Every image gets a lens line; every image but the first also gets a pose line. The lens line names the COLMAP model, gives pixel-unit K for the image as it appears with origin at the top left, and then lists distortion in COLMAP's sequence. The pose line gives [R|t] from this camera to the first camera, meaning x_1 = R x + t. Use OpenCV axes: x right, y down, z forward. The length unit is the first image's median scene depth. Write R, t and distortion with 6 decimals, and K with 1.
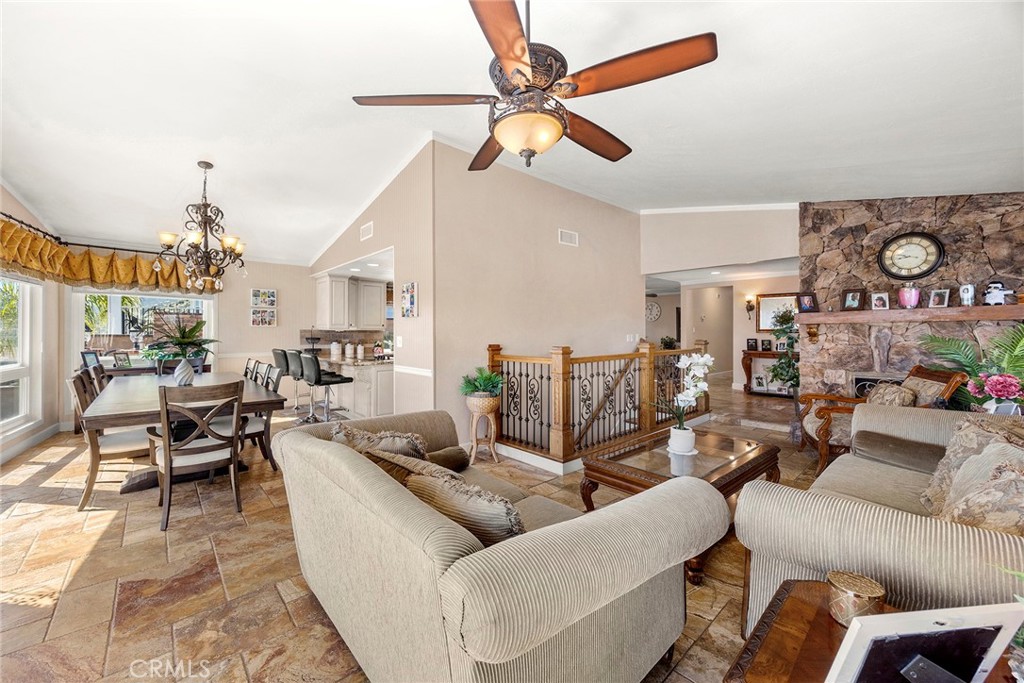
lens RADIAL K [[395.3, 0, 516.7], [0, 395.3, 331.7], [0, 0, 1]] dist [-0.000815, -0.000767]
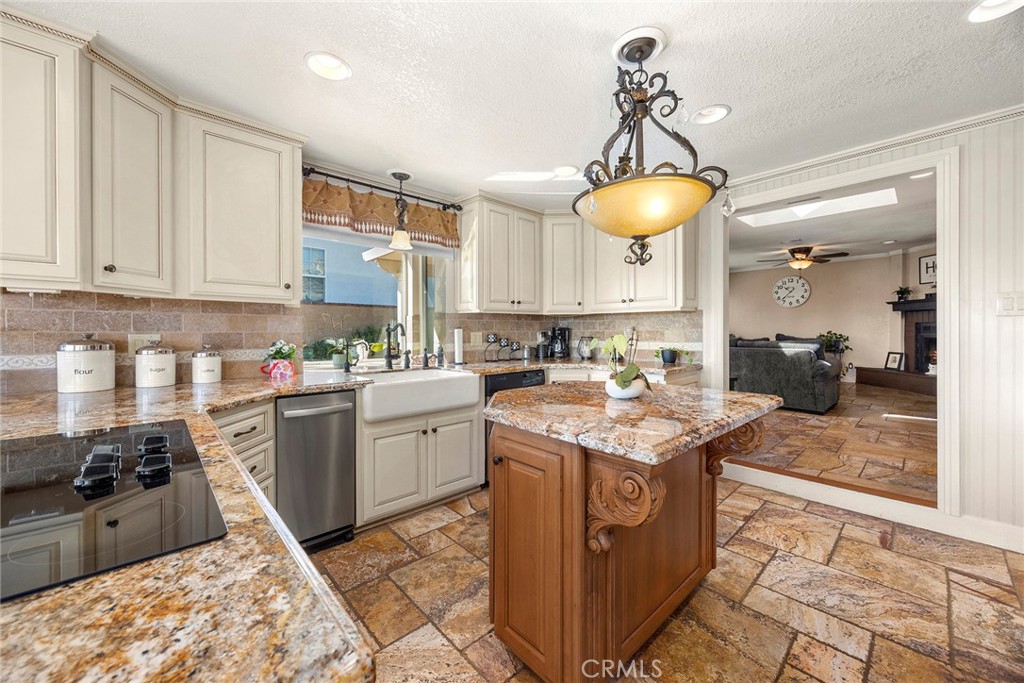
lens RADIAL K [[395.3, 0, 515.3], [0, 395.3, 334.7], [0, 0, 1]] dist [-0.000815, -0.000767]
pose [[0.999982, -0.000559, -0.005894, -0.320649], [0.000582, 0.999992, 0.003900, 0.035854], [0.005892, -0.003904, 0.999975, 1.354045]]
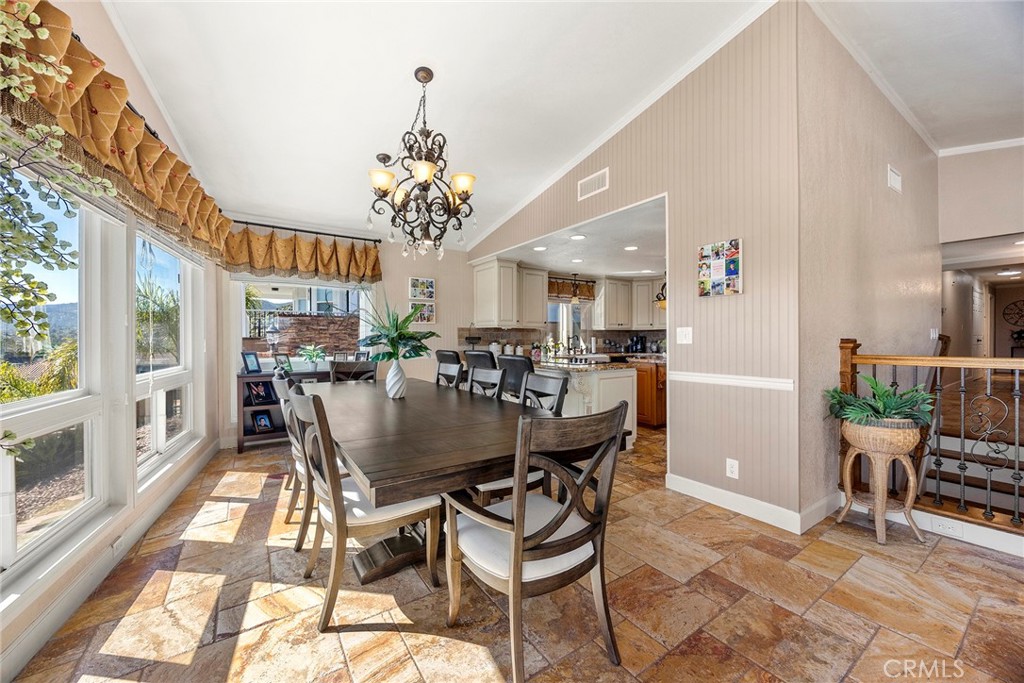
lens RADIAL K [[395.3, 0, 519.7], [0, 395.3, 341.0], [0, 0, 1]] dist [-0.000815, -0.000767]
pose [[0.989419, -0.002826, -0.145060, -0.518916], [0.003736, 0.999975, 0.005995, 0.031710], [0.145039, -0.006474, 0.989405, 0.342249]]
